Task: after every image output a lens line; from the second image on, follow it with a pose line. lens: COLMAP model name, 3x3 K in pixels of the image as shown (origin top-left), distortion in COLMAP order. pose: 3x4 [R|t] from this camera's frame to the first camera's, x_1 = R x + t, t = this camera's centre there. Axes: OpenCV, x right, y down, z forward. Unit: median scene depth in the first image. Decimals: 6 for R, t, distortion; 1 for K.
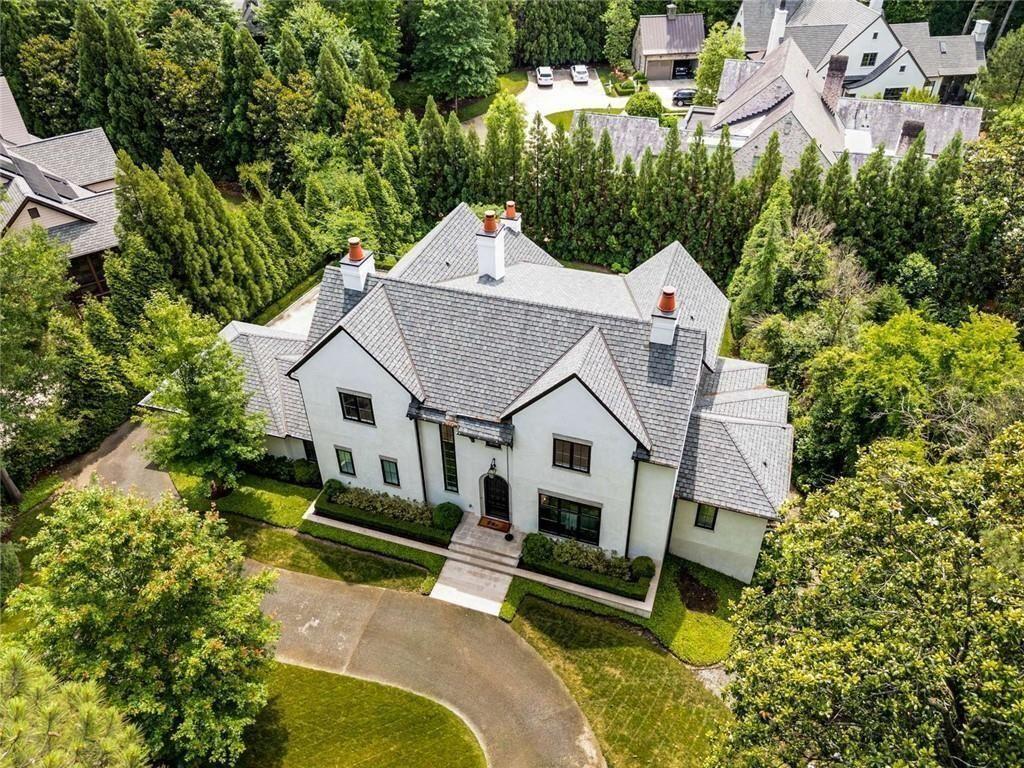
lens RADIAL K [[765.3, 0, 512.0], [0, 765.3, 384.0], [0, 0, 1]] dist [0.064203, -0.057684]
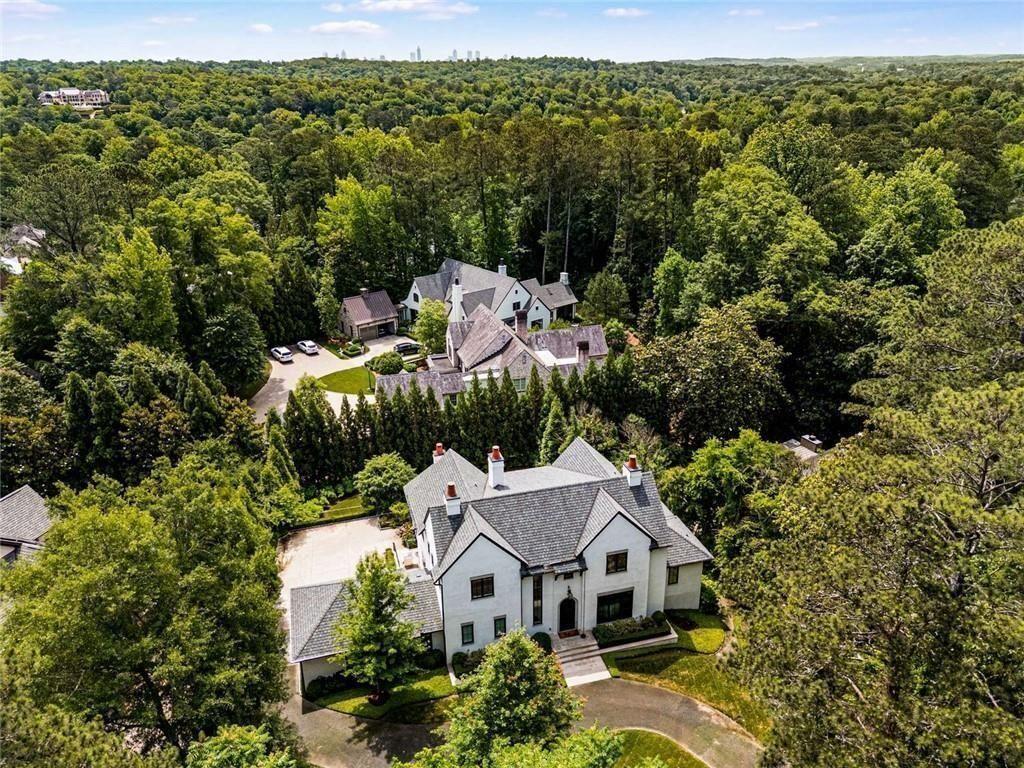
lens RADIAL K [[765.3, 0, 512.0], [0, 765.3, 384.0], [0, 0, 1]] dist [0.064203, -0.057684]
pose [[0.818139, -0.213097, 0.534077, -0.533482], [0.350796, 0.920904, -0.169935, -0.036925], [-0.455621, 0.326383, 0.828181, -0.259549]]
